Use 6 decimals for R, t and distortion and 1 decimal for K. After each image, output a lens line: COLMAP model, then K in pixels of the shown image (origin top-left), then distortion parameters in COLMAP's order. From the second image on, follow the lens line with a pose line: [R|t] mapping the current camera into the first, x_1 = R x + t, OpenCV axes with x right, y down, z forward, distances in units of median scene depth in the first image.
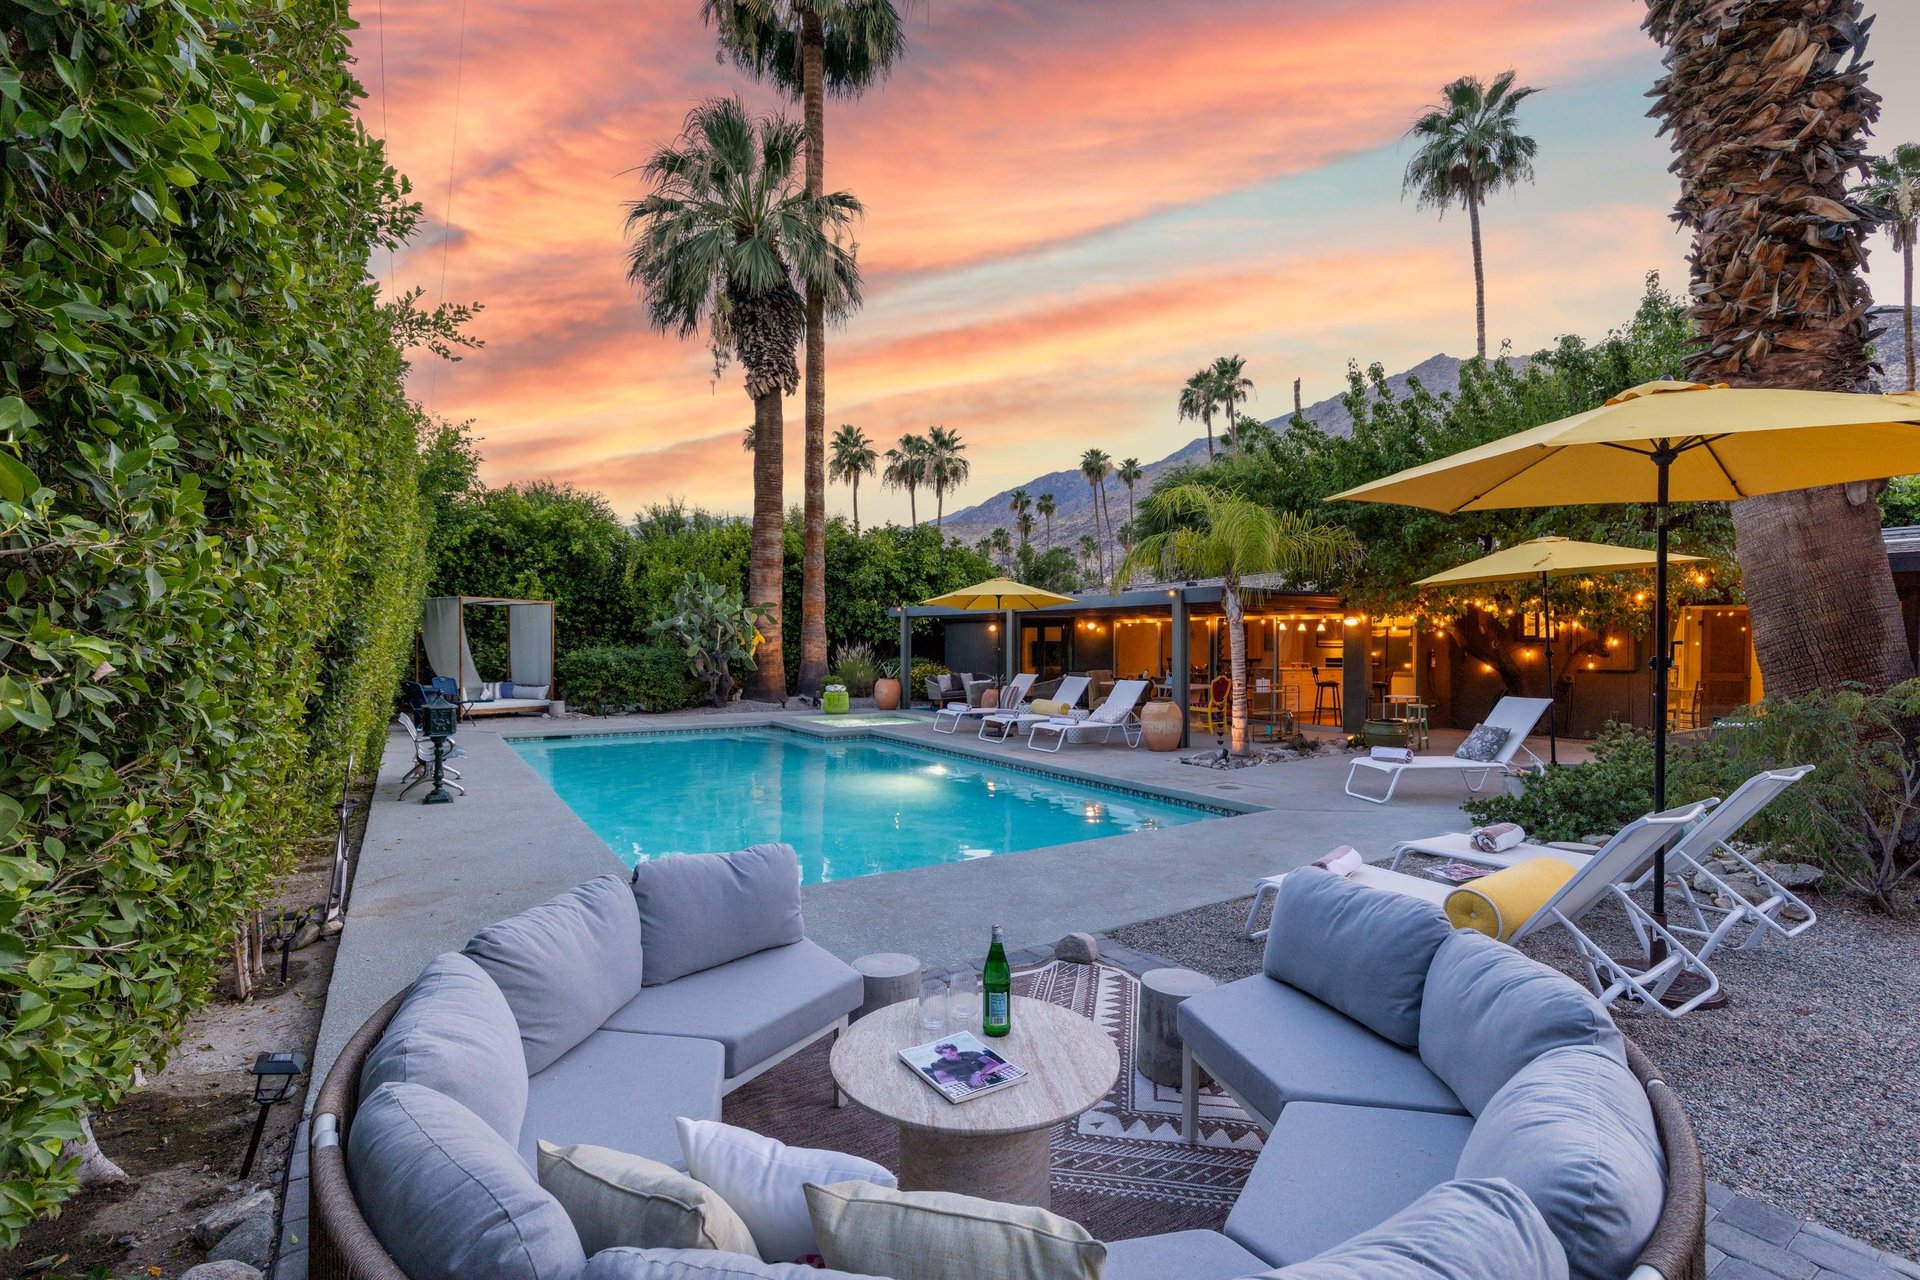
lens RADIAL K [[852.9, 0, 961.7], [0, 852.9, 649.0], [0, 0, 1]] dist [0.000436, -0.000267]
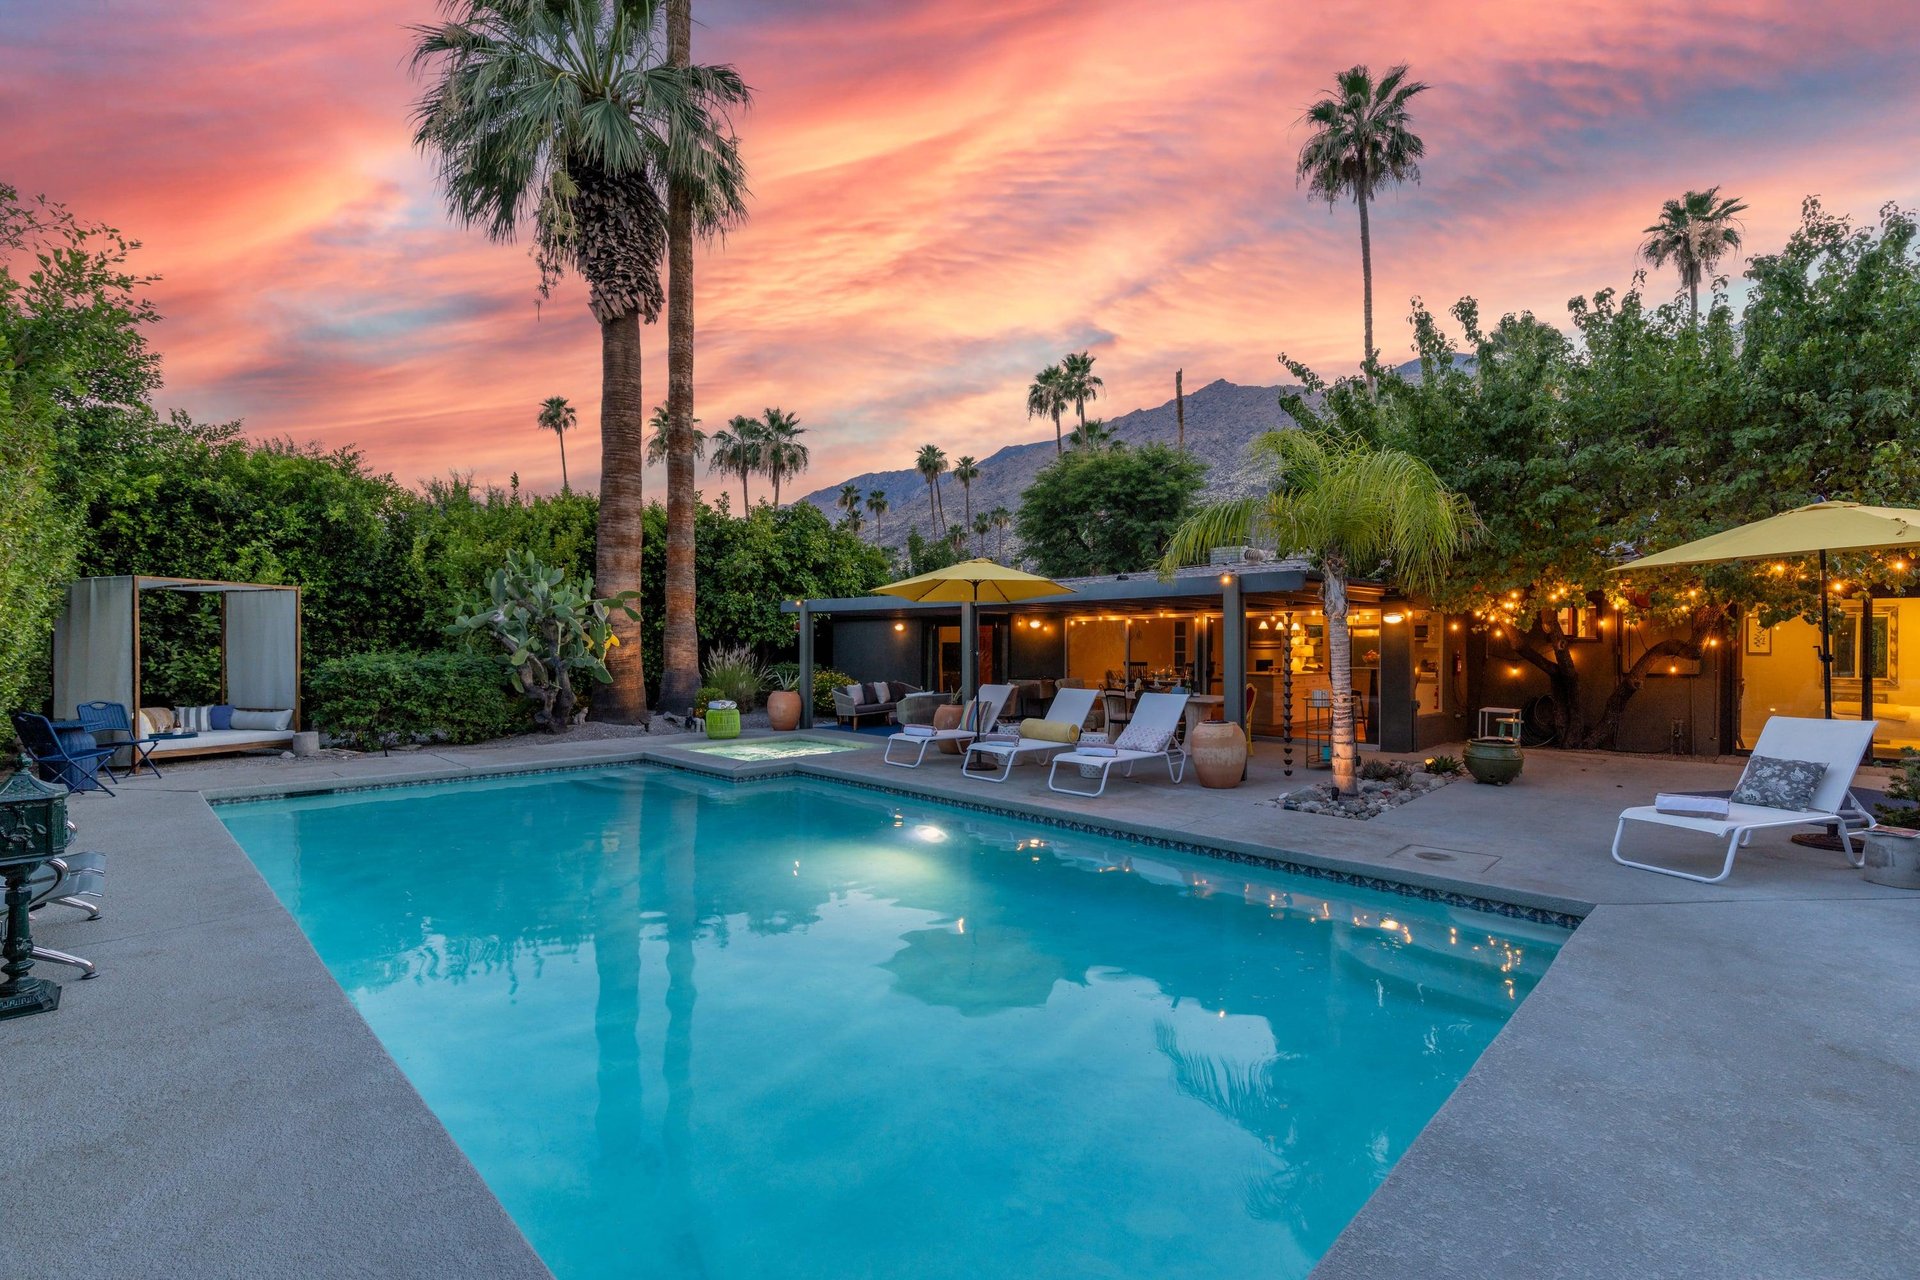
lens RADIAL K [[852.9, 0, 961.7], [0, 852.9, 649.0], [0, 0, 1]] dist [0.000436, -0.000267]
pose [[0.976336, -0.004176, 0.216218, -0.095580], [0.004503, 0.999989, -0.001018, -0.002222], [-0.216211, 0.001968, 0.976345, 0.191839]]
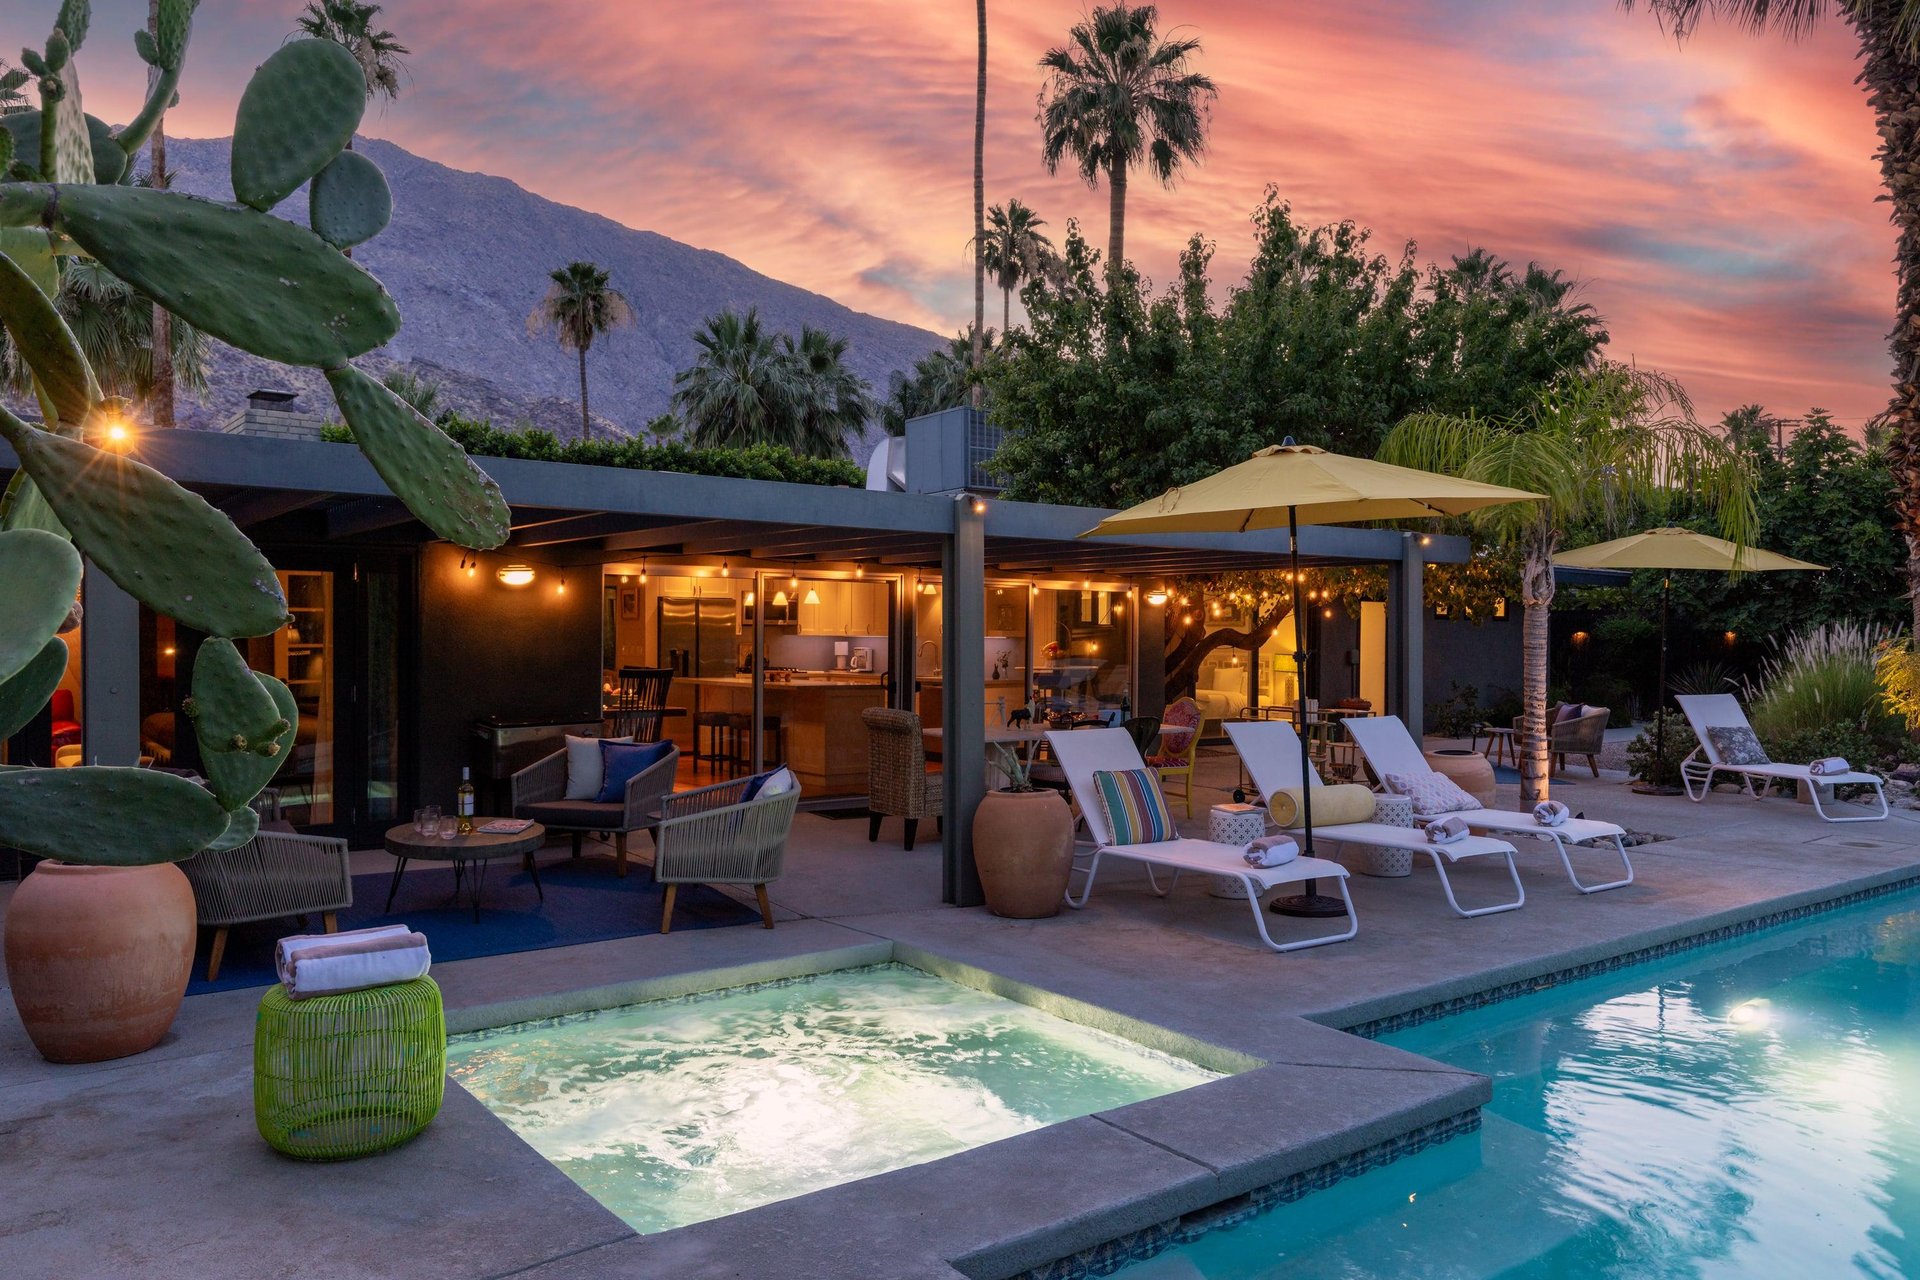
lens RADIAL K [[1378.9, 0, 960.0], [0, 1378.9, 640.0], [0, 0, 1]] dist [-0.002989, -0.003239]
pose [[-0.090917, -0.008351, 0.995823, -0.351674], [-0.000579, 0.999965, 0.008333, -0.008003], [-0.995858, 0.000181, -0.090919, 0.851015]]
